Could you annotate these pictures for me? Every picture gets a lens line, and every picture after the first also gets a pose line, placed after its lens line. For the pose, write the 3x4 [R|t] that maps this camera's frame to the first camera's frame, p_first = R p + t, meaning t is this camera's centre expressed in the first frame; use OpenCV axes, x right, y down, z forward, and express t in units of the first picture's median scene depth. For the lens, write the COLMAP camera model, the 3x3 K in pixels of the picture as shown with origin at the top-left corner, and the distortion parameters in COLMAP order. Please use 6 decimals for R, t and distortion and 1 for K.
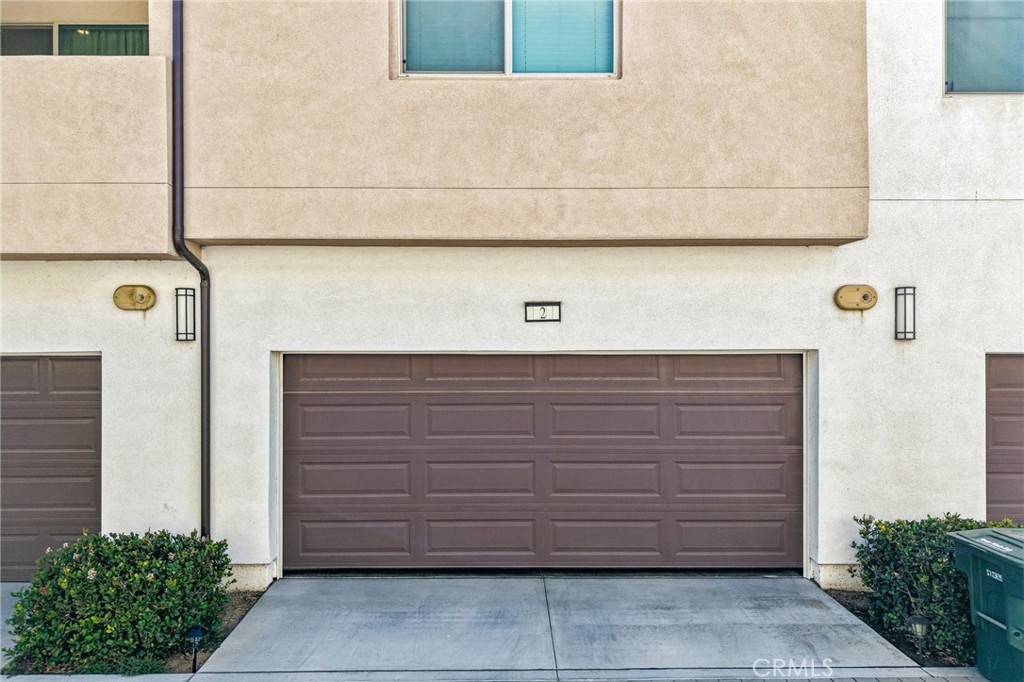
lens RADIAL K [[674.0, 0, 518.0], [0, 674.0, 354.6], [0, 0, 1]] dist [0.033321, -0.028804]
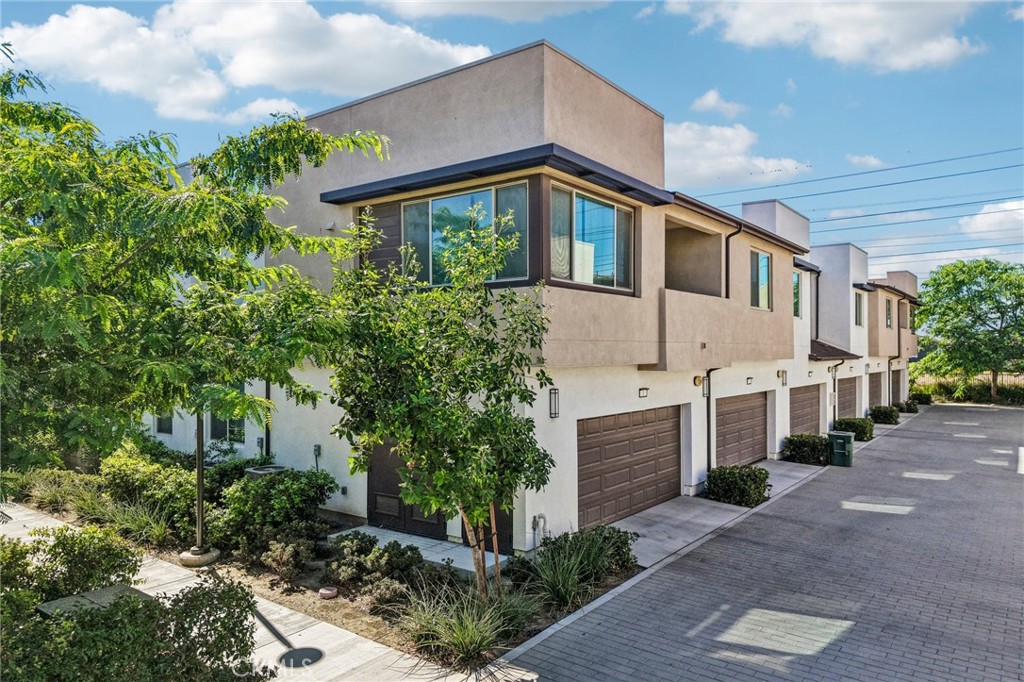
lens RADIAL K [[674.0, 0, 518.0], [0, 674.0, 354.6], [0, 0, 1]] dist [0.033321, -0.028804]
pose [[0.602086, -0.003137, 0.798425, -3.128969], [0.004643, 0.999989, 0.000427, -0.196112], [-0.798418, 0.003450, 0.602094, -0.009789]]
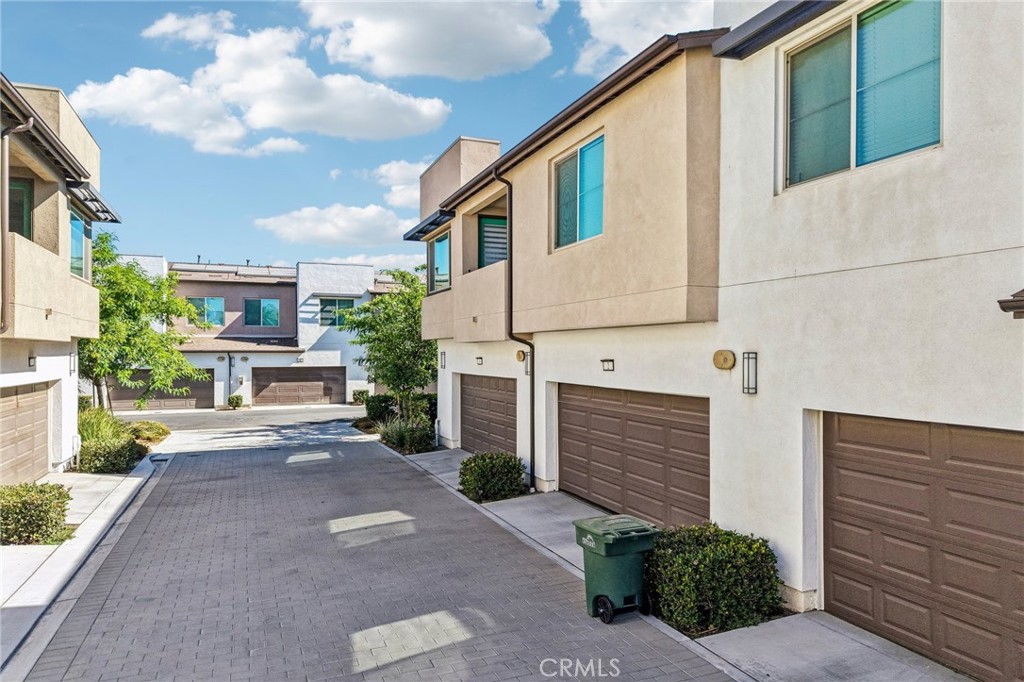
lens RADIAL K [[674.0, 0, 518.0], [0, 674.0, 354.6], [0, 0, 1]] dist [0.033321, -0.028804]
pose [[0.366565, 0.006670, -0.930369, 1.614377], [-0.002523, 0.999978, 0.006175, -0.103640], [0.930389, 0.000084, 0.366573, 0.140759]]
